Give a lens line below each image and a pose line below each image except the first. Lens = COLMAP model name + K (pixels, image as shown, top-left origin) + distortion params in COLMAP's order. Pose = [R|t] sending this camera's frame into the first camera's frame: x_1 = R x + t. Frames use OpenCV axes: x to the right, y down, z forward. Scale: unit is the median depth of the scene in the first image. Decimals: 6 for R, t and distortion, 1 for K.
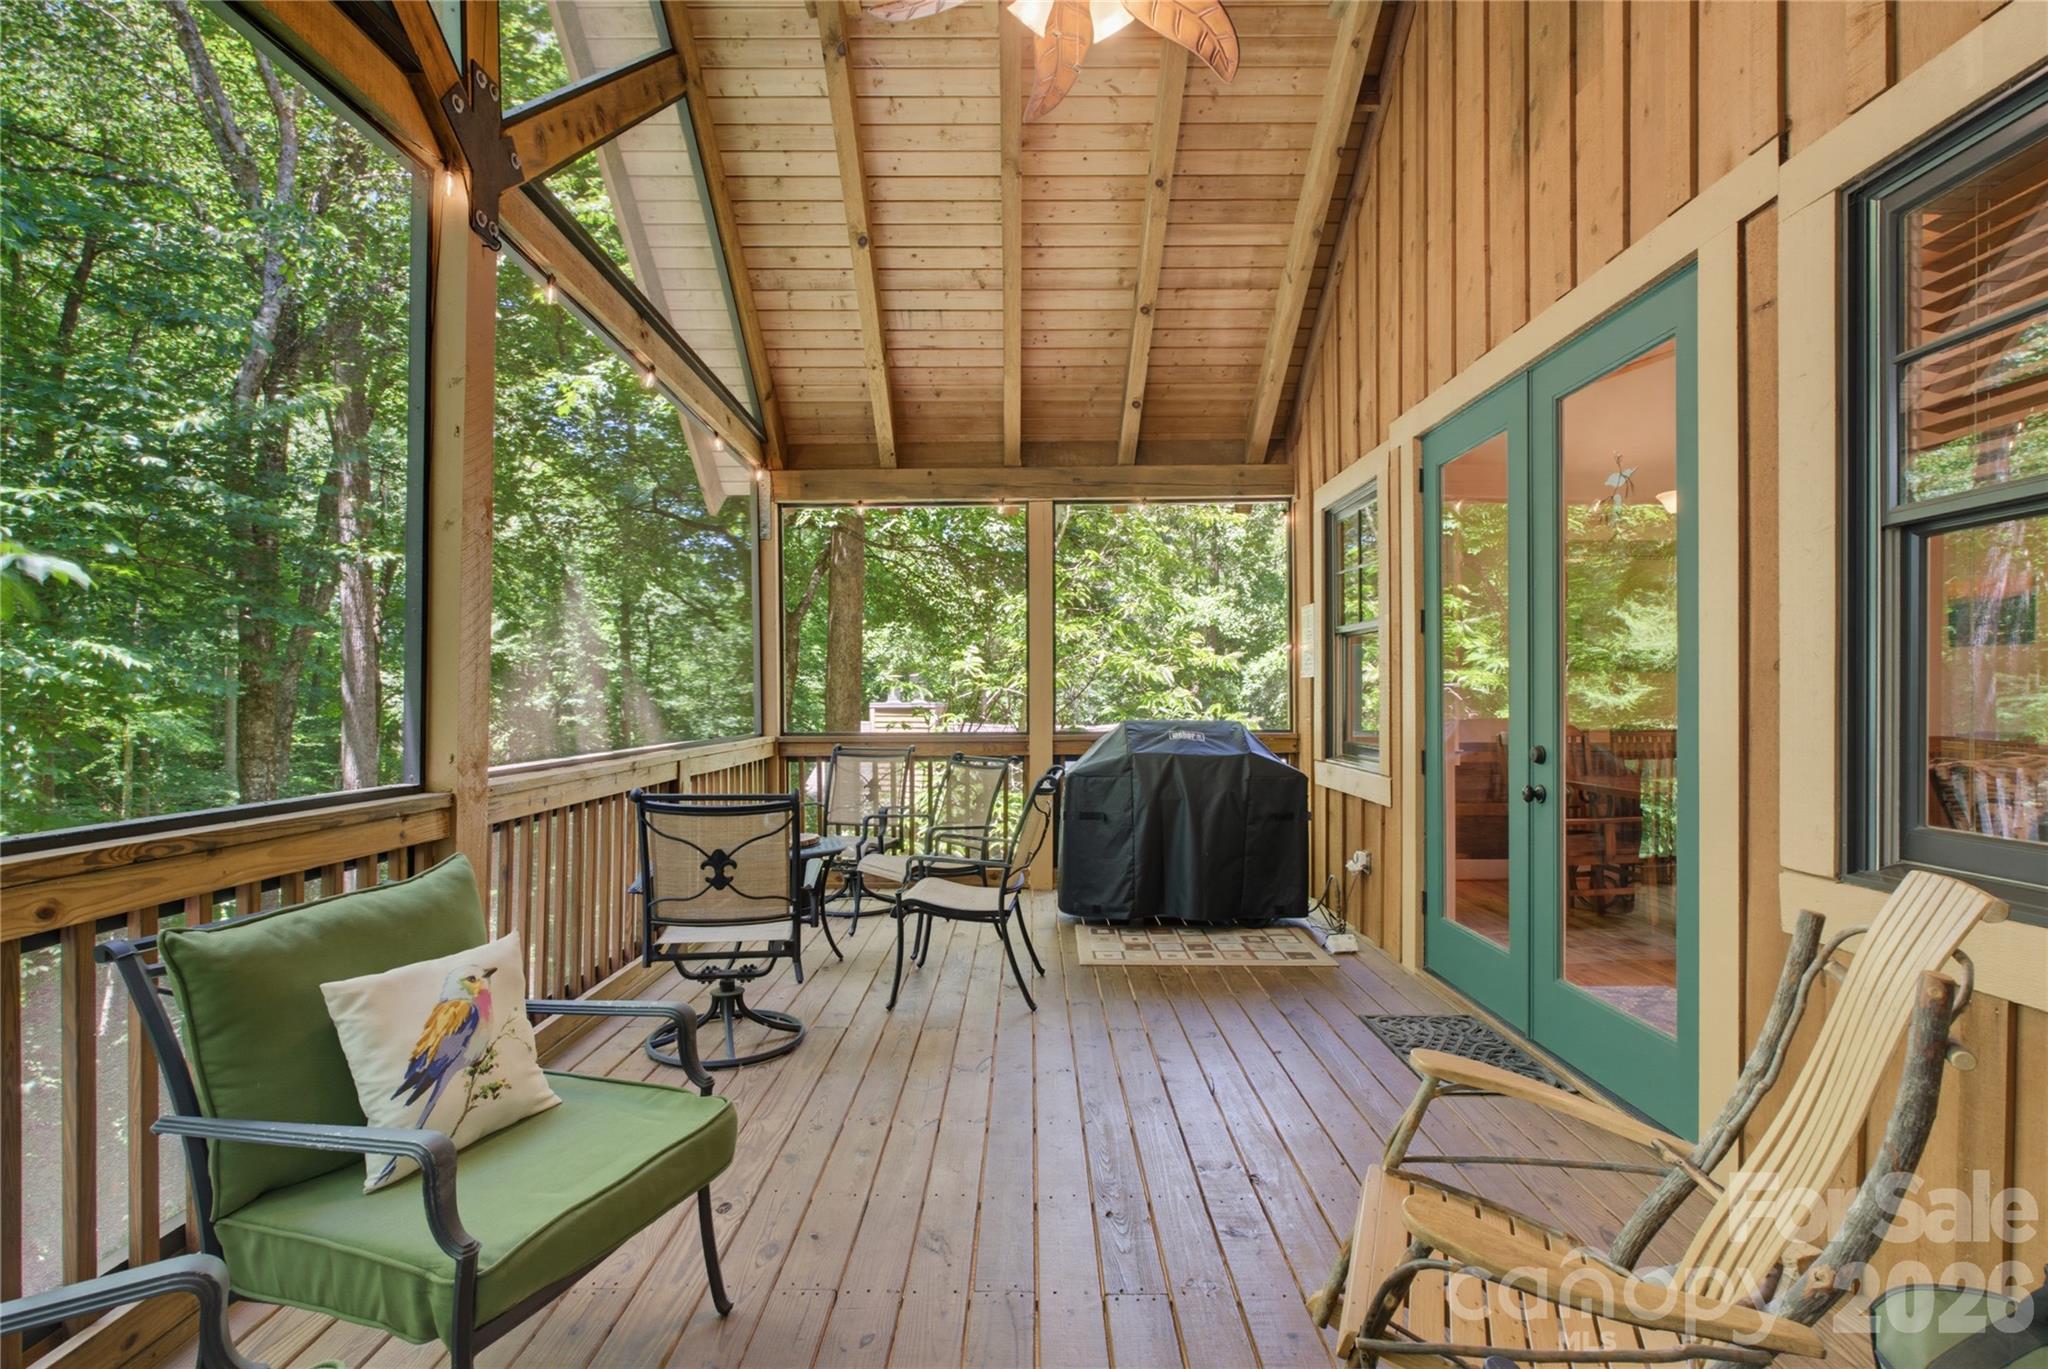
lens RADIAL K [[970.6, 0, 1025.5], [0, 970.6, 693.3], [0, 0, 1]] dist [-0.001604, 0.001298]
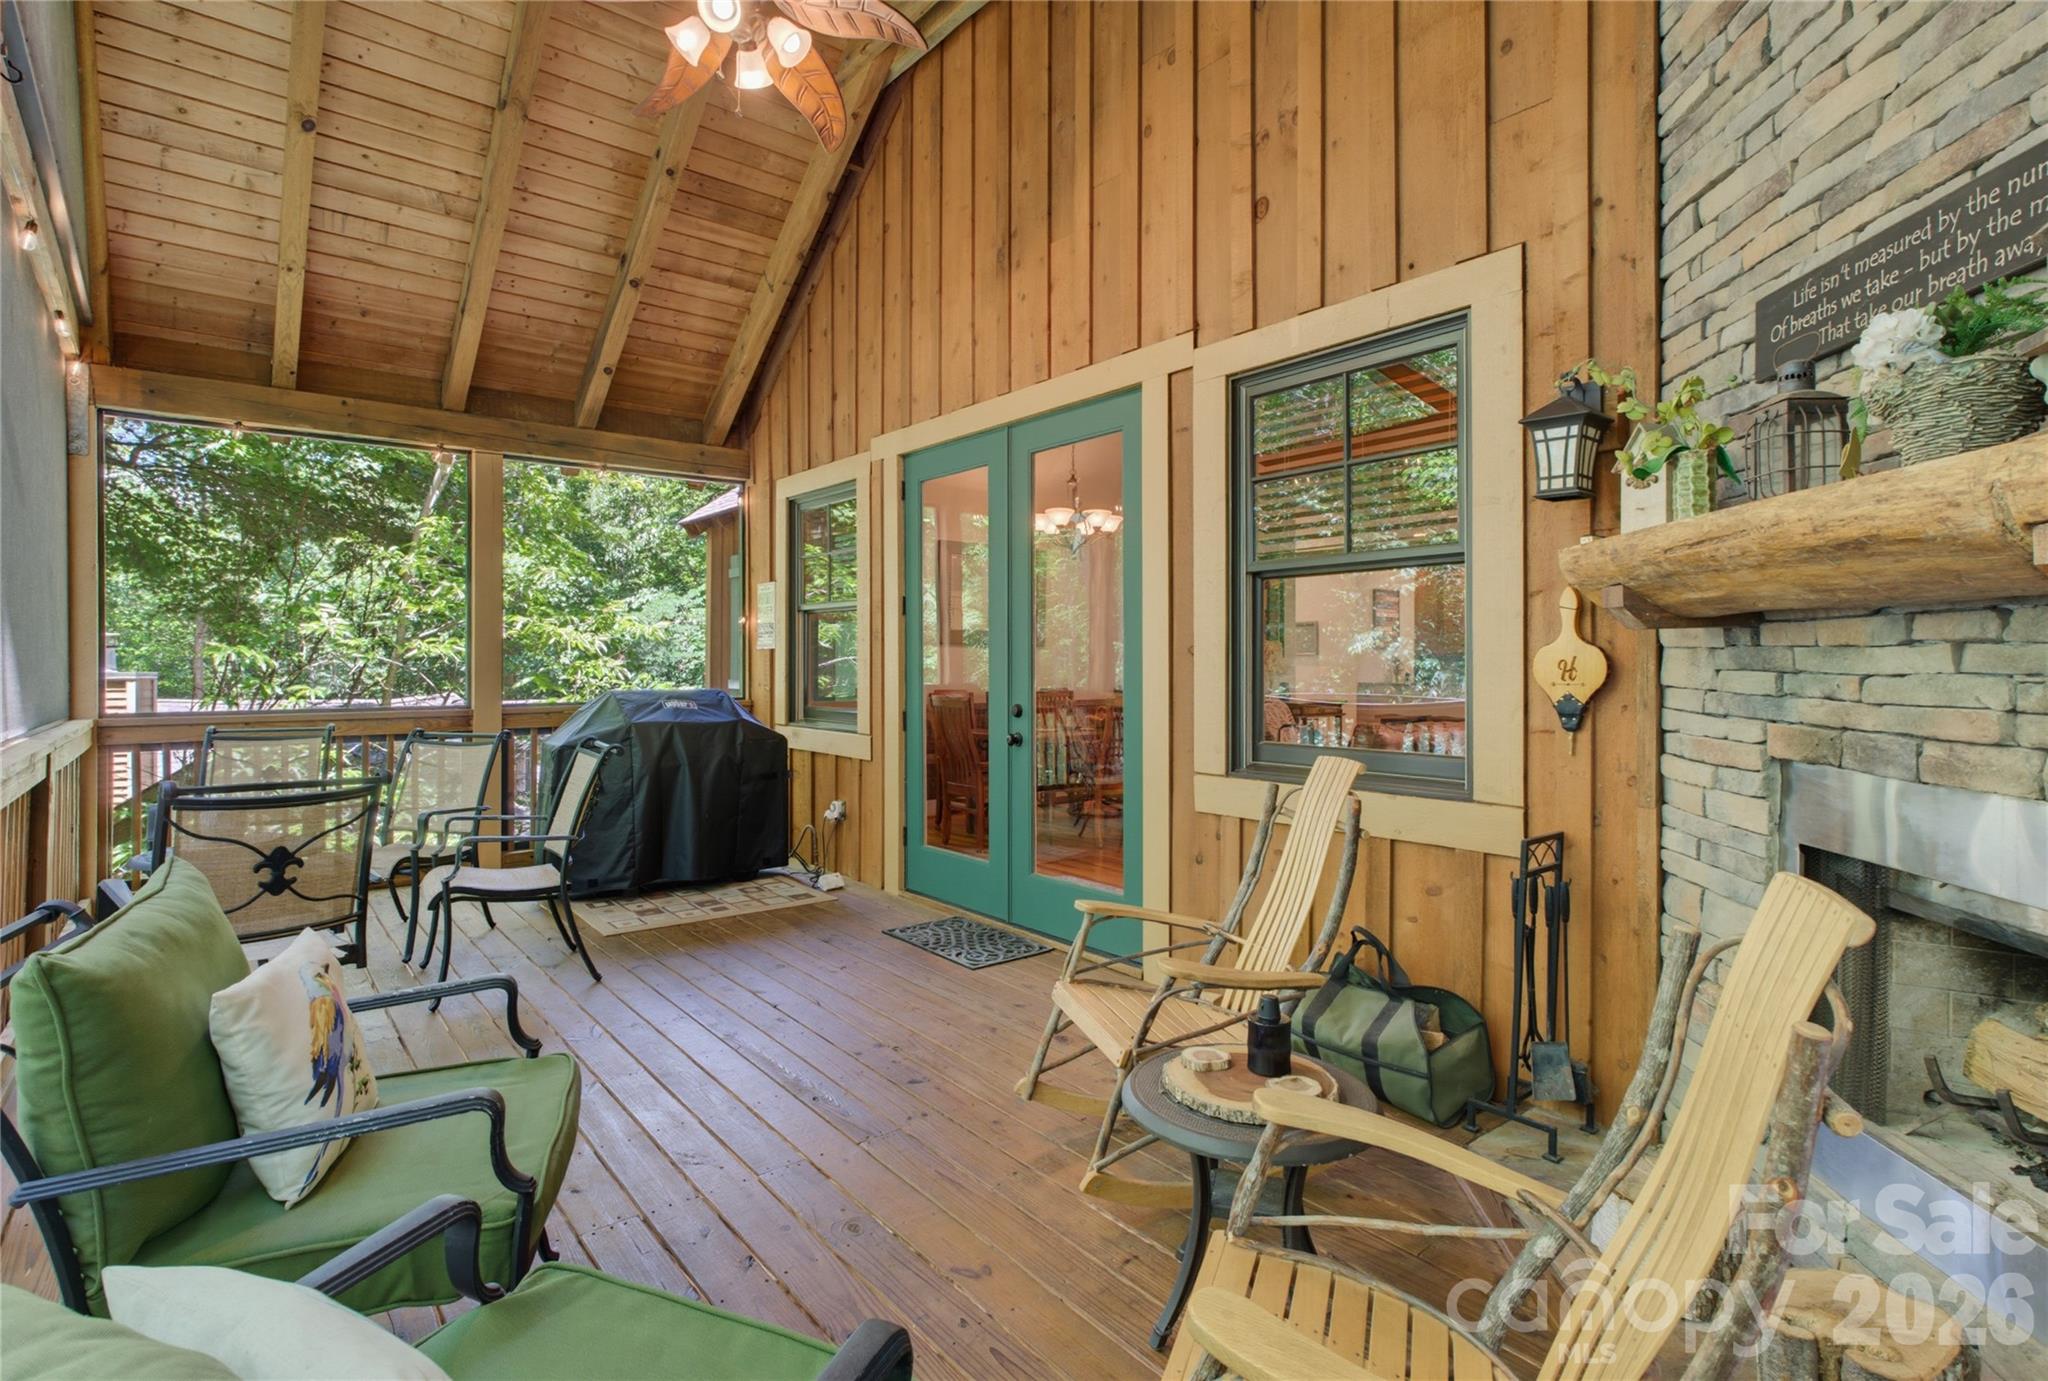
lens RADIAL K [[991.8, 0, 1025.6], [0, 991.8, 651.3], [0, 0, 1]] dist [-0.005786, 0.000008]
pose [[0.772643, 0.011528, 0.634736, -0.230713], [-0.004890, 0.999914, -0.012209, -0.002259], [-0.634822, 0.006329, 0.772633, -0.055016]]
